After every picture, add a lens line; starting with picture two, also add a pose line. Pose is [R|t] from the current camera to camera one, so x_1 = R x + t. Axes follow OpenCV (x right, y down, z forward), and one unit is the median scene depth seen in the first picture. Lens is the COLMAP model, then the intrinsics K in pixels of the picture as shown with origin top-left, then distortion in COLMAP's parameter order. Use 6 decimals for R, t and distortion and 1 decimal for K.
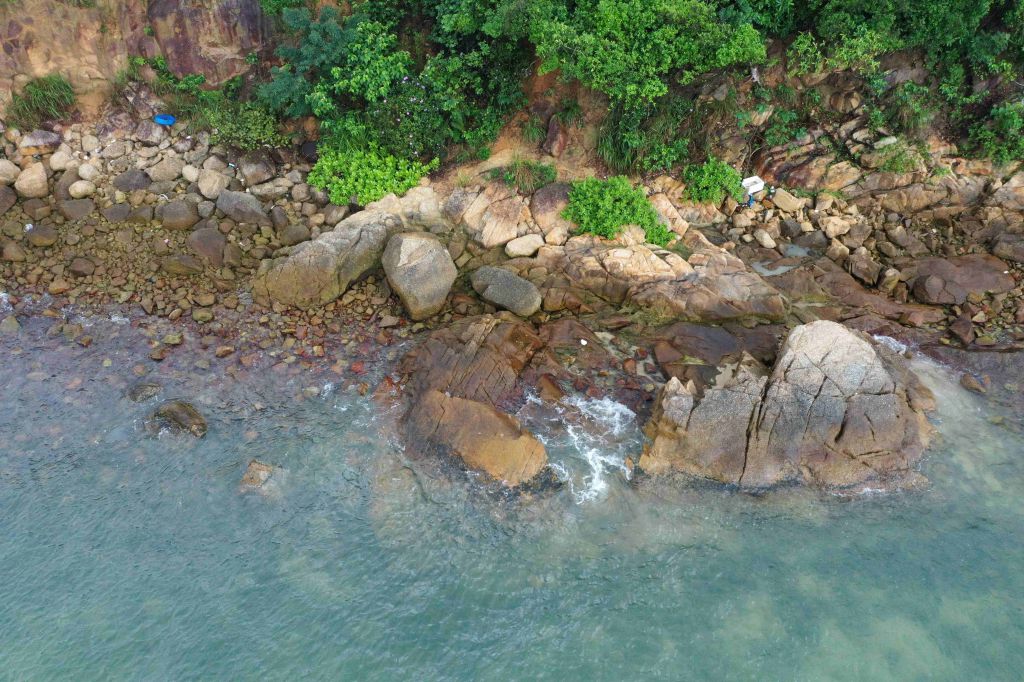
lens RADIAL K [[795.2, 0, 510.3], [0, 795.2, 347.6], [0, 0, 1]] dist [-0.011759, -0.002449]
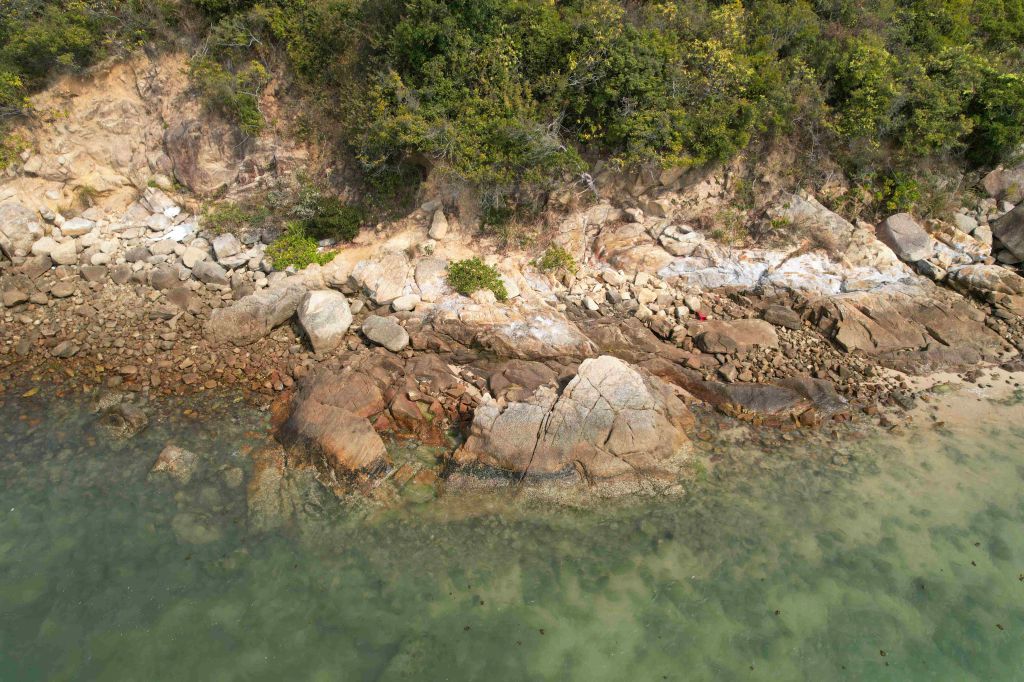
lens RADIAL K [[640.5, 0, 511.9], [0, 640.5, 359.6], [0, 0, 1]] dist [-0.040797, 0.001353]
pose [[0.999383, 0.028430, -0.020647, 0.220089], [-0.030622, 0.992887, -0.115053, 0.085055], [0.017229, 0.115614, 0.993145, -0.051249]]
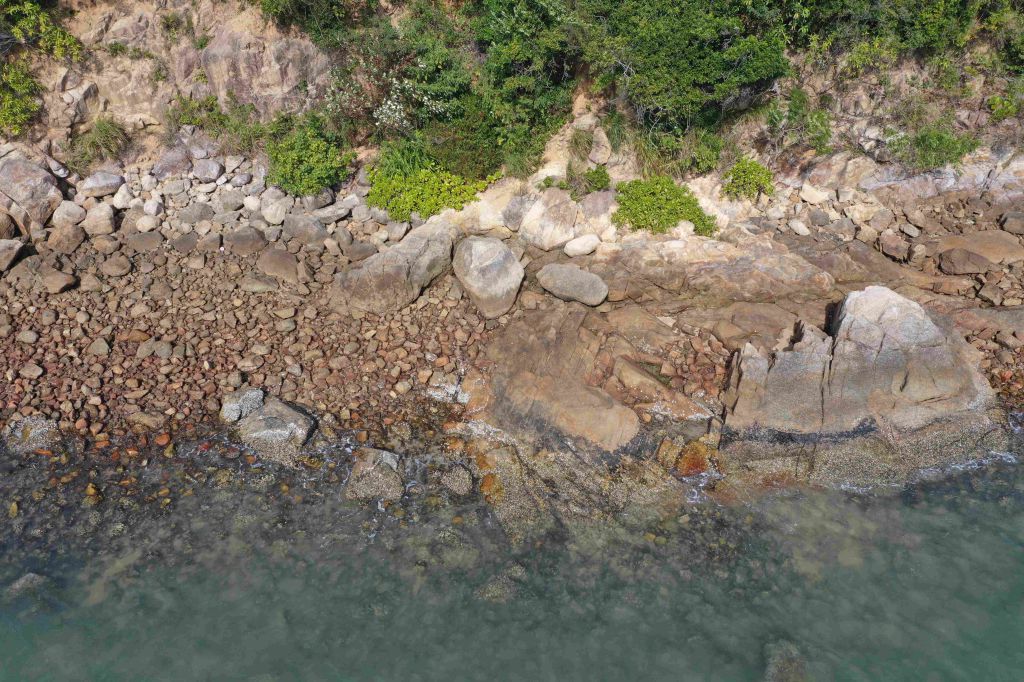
lens RADIAL K [[795.2, 0, 510.3], [0, 795.2, 347.6], [0, 0, 1]] dist [-0.011759, -0.002449]
pose [[0.997091, -0.063482, 0.042195, -0.133414], [0.066669, 0.994645, -0.078978, 0.088010], [-0.036955, 0.081561, 0.995983, -0.054916]]
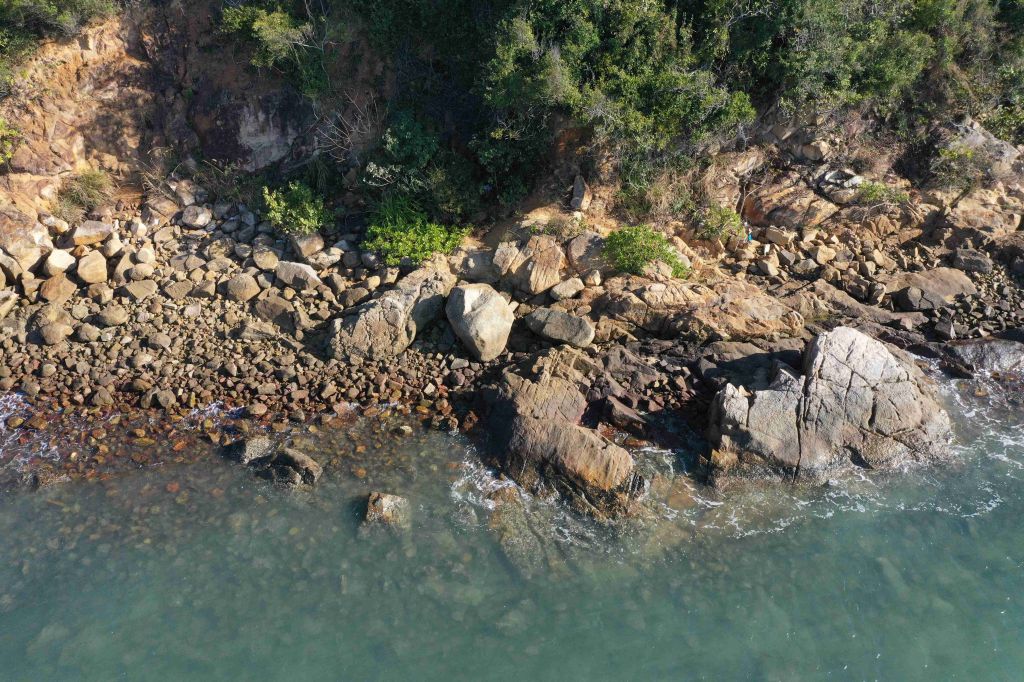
lens RADIAL K [[795.2, 0, 510.3], [0, 795.2, 347.6], [0, 0, 1]] dist [-0.011759, -0.002449]
pose [[0.991517, -0.083173, 0.099878, -0.184333], [0.092205, 0.991709, -0.089503, 0.049069], [-0.091606, 0.097953, 0.990966, -0.108568]]
